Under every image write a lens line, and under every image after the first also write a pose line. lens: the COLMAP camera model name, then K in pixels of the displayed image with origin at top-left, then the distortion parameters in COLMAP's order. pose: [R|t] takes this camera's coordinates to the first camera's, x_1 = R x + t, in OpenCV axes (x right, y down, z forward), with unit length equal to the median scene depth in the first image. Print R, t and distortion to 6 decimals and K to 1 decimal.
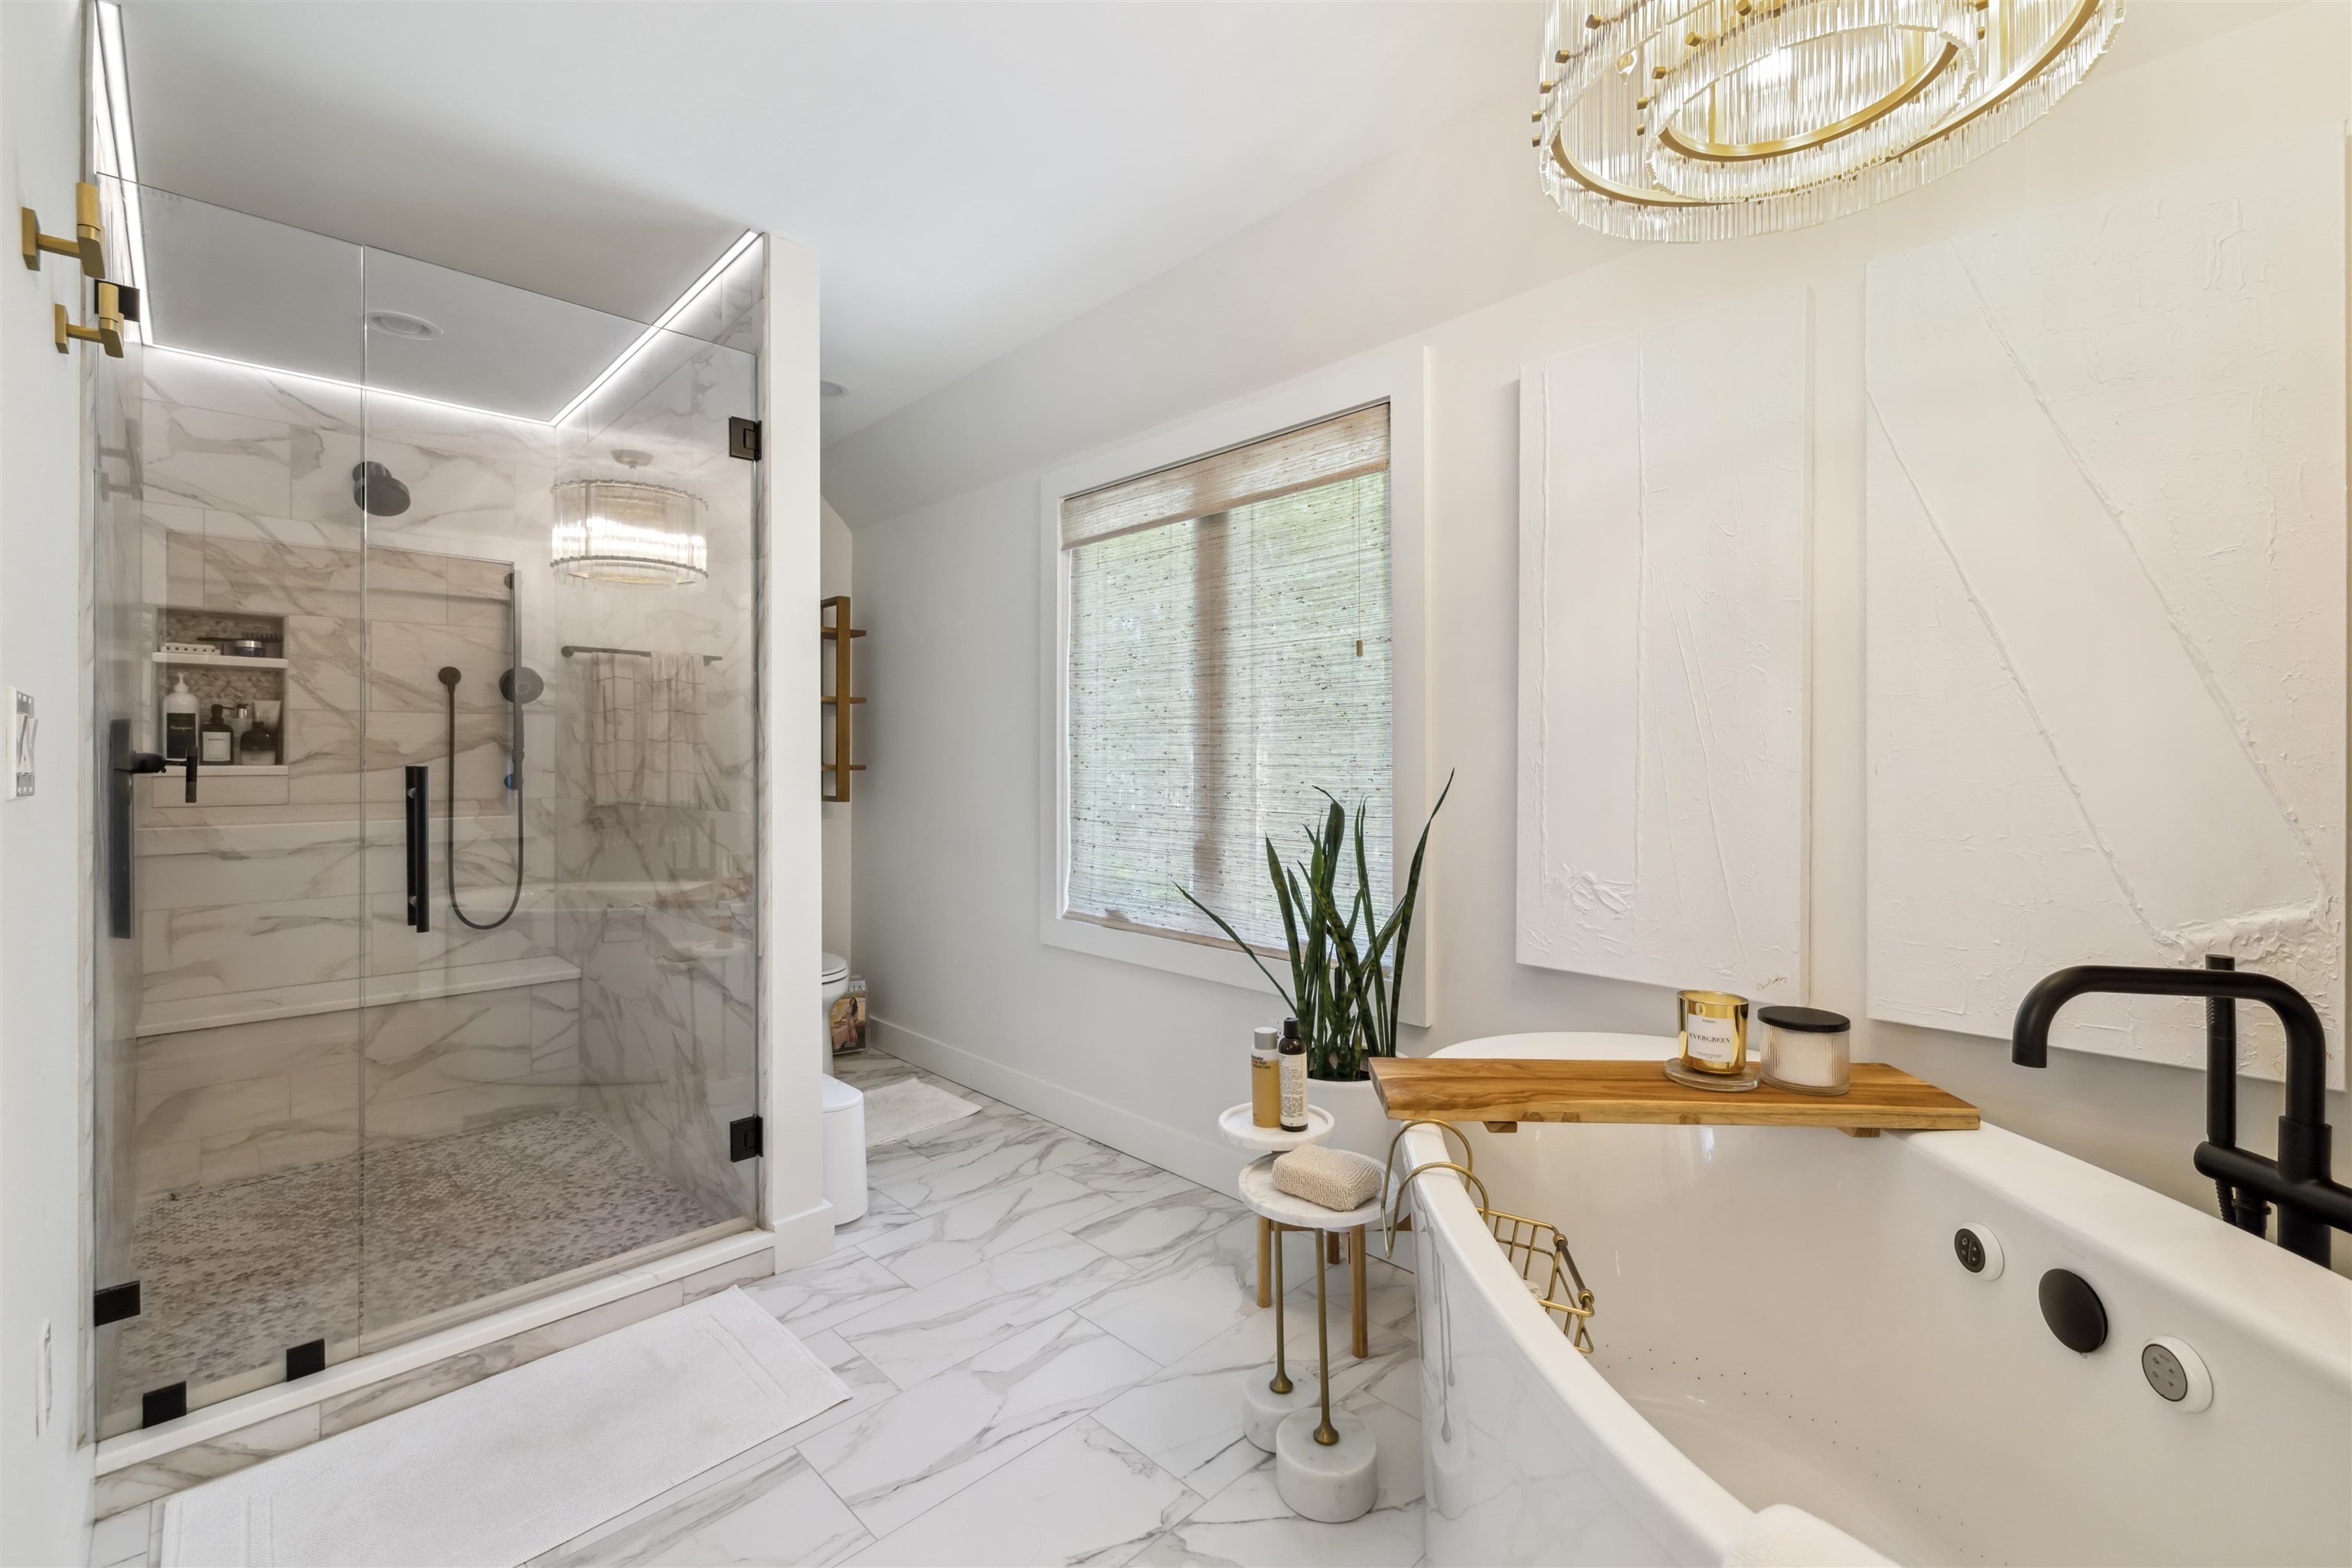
lens RADIAL K [[998.6, 0, 1172.0], [0, 998.6, 762.0], [0, 0, 1]] dist [0.002012, 0.000870]
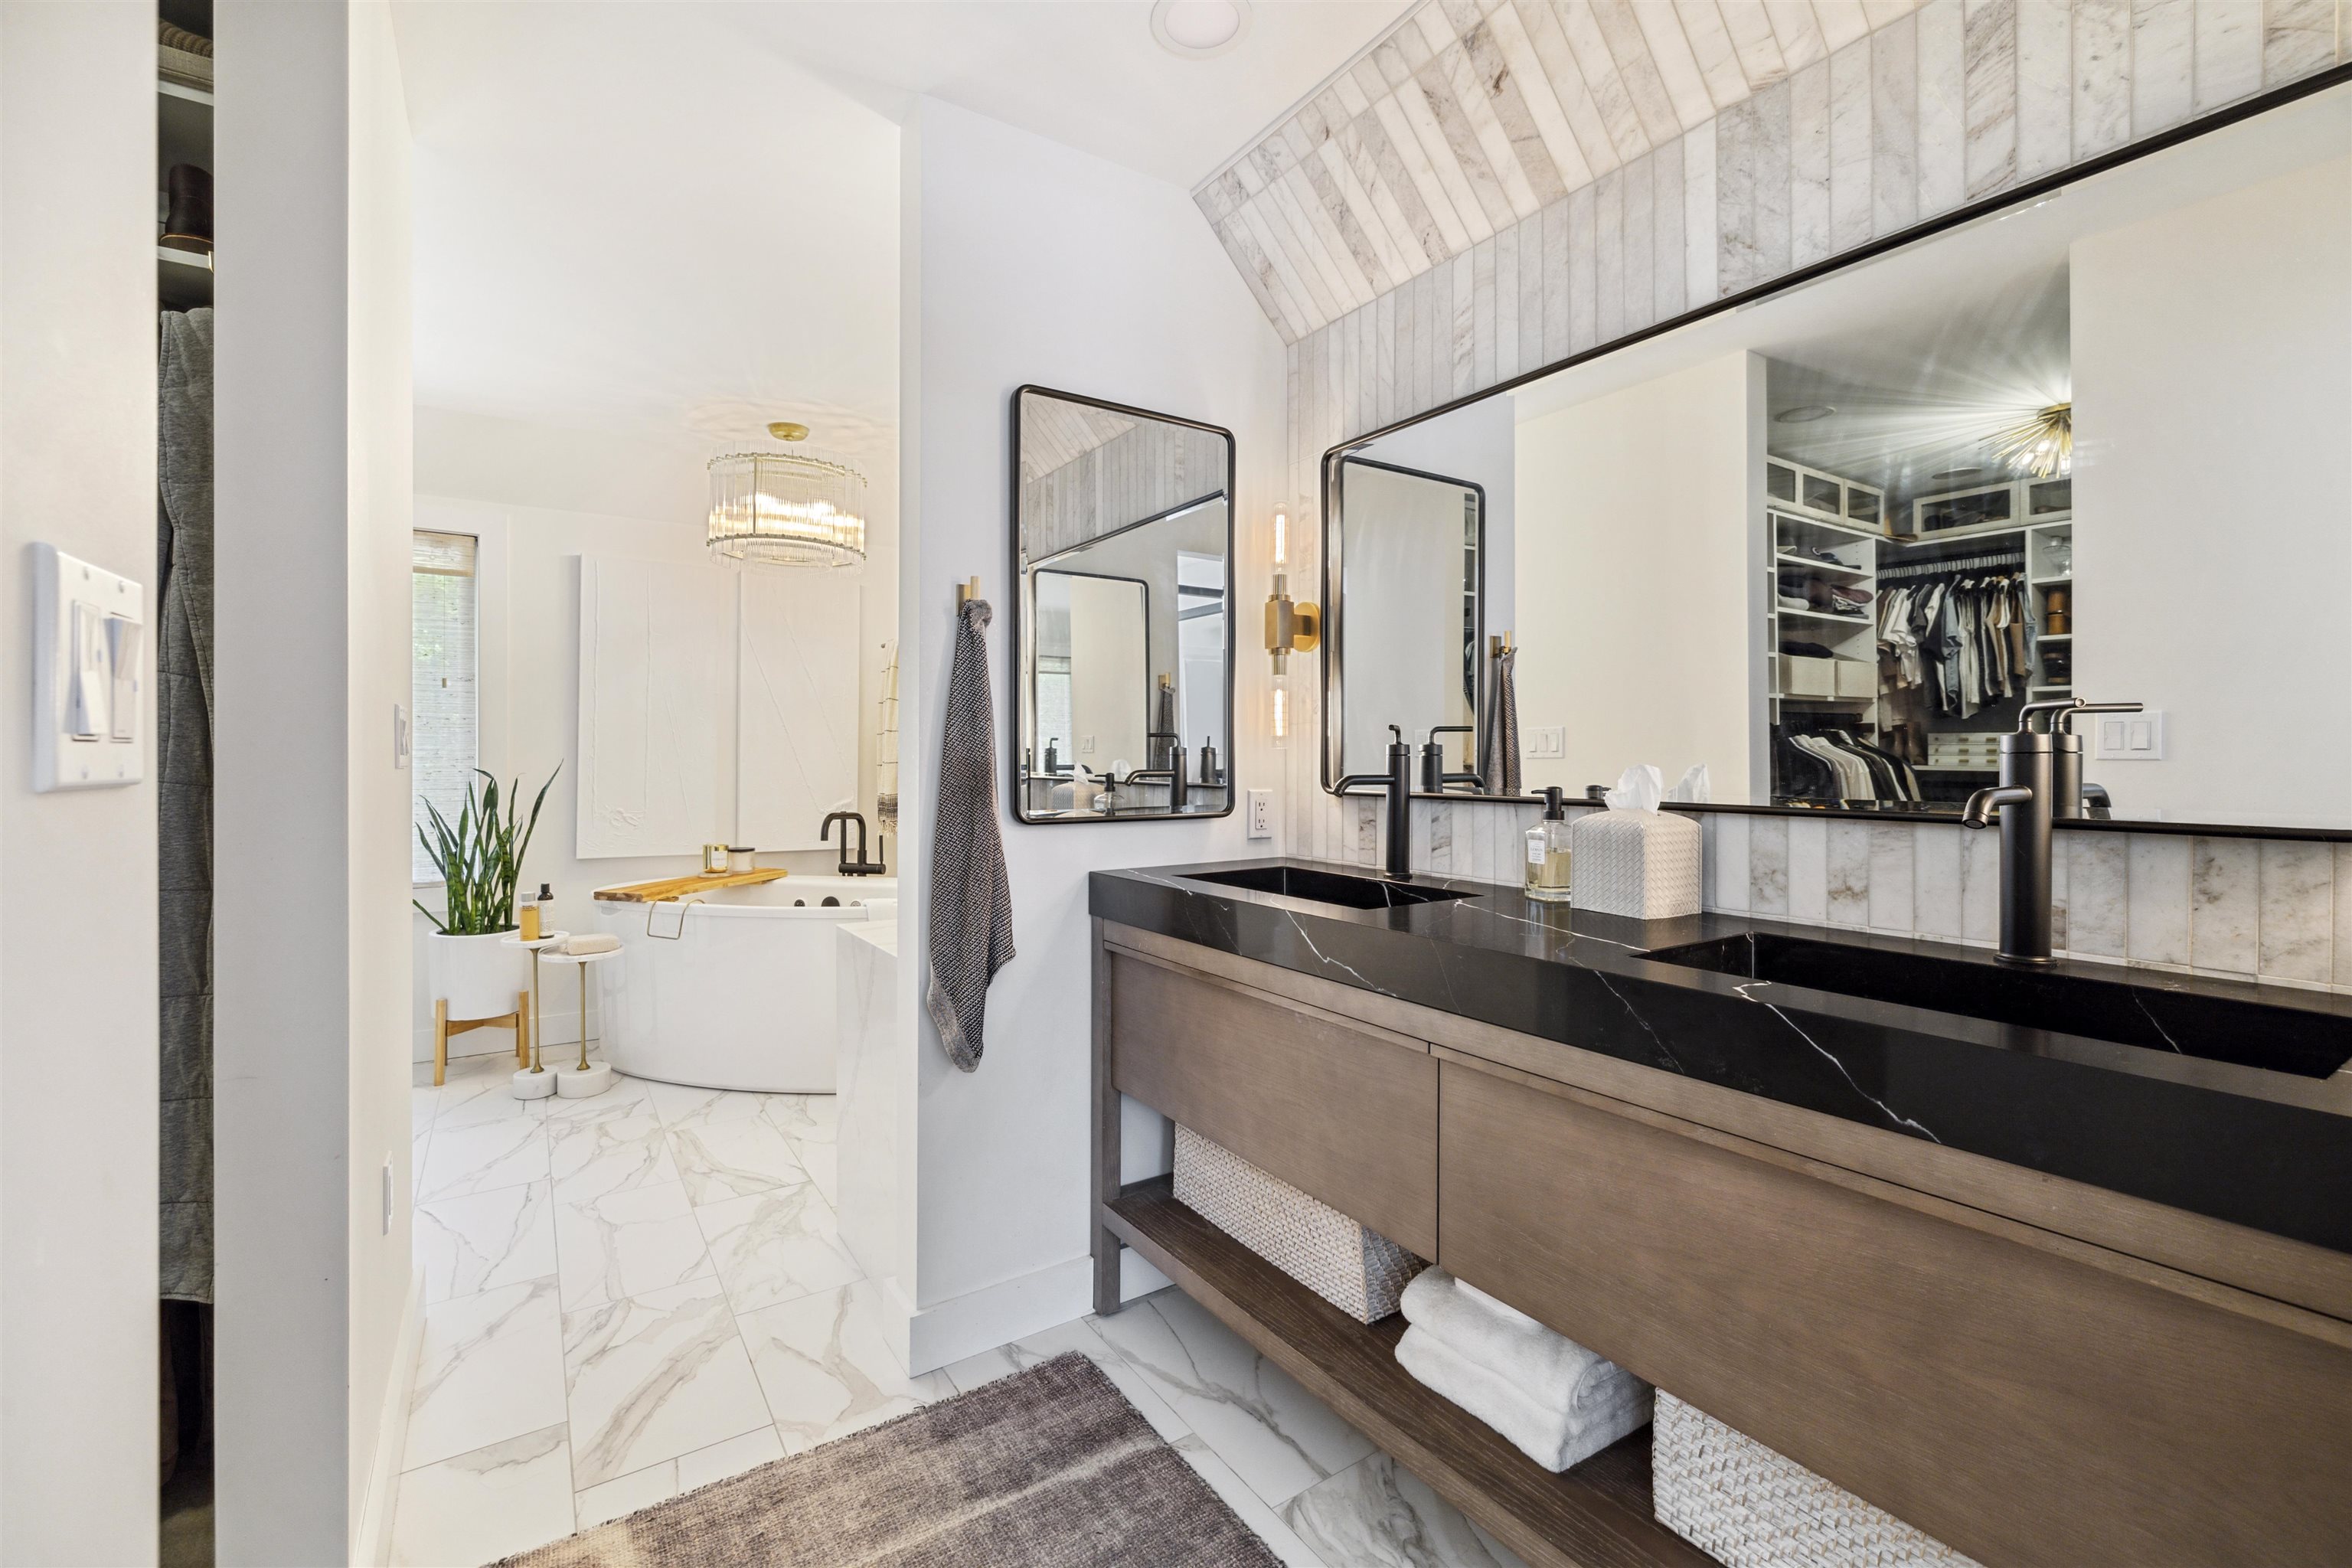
lens RADIAL K [[998.6, 0, 1171.9], [0, 998.6, 766.9], [0, 0, 1]] dist [0.002012, 0.000870]
pose [[0.199212, -0.000500, 0.979956, -1.716874], [-0.000074, 1.000000, 0.000526, 0.028751], [-0.979956, -0.000177, 0.199212, -0.670647]]
